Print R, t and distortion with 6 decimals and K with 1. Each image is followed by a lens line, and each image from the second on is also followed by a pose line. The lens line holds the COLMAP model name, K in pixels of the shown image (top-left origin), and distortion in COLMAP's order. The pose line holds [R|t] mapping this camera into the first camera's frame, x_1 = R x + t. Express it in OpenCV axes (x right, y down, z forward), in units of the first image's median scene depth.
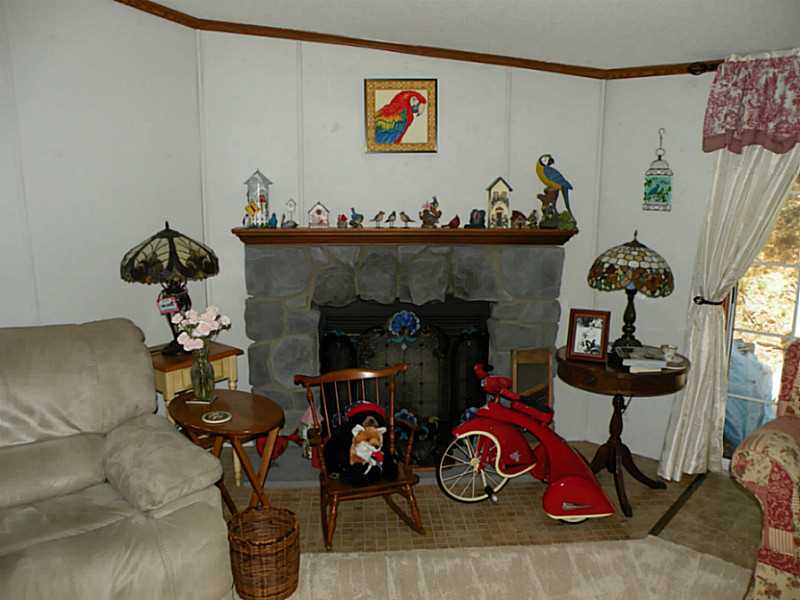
lens RADIAL K [[658.9, 0, 396.5], [0, 658.9, 299.8], [0, 0, 1]] dist [-0.096448, 0.046860]
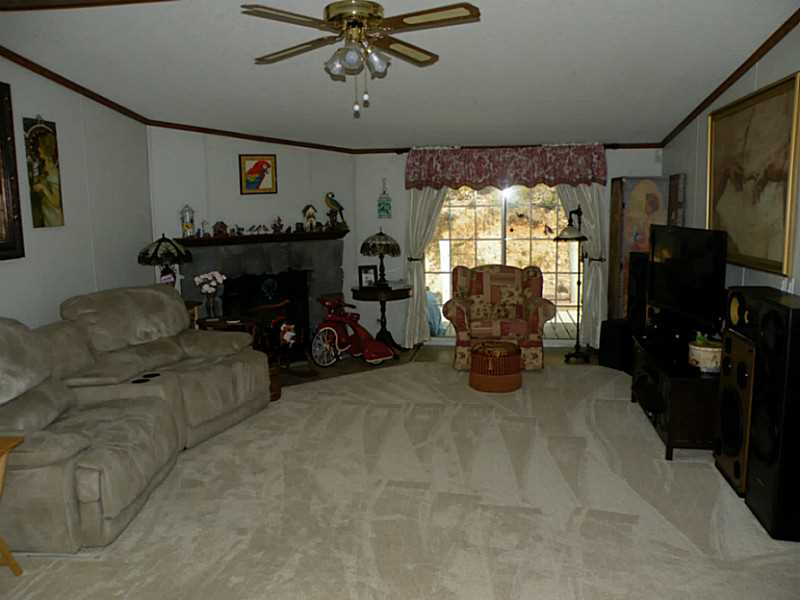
lens RADIAL K [[658.9, 0, 400.3], [0, 658.9, 299.7], [0, 0, 1]] dist [-0.096448, 0.046860]
pose [[0.852929, -0.100697, 0.512223, -0.641982], [0.123059, 0.992351, -0.009828, 0.143261], [-0.507316, 0.071416, 0.858796, -0.785974]]
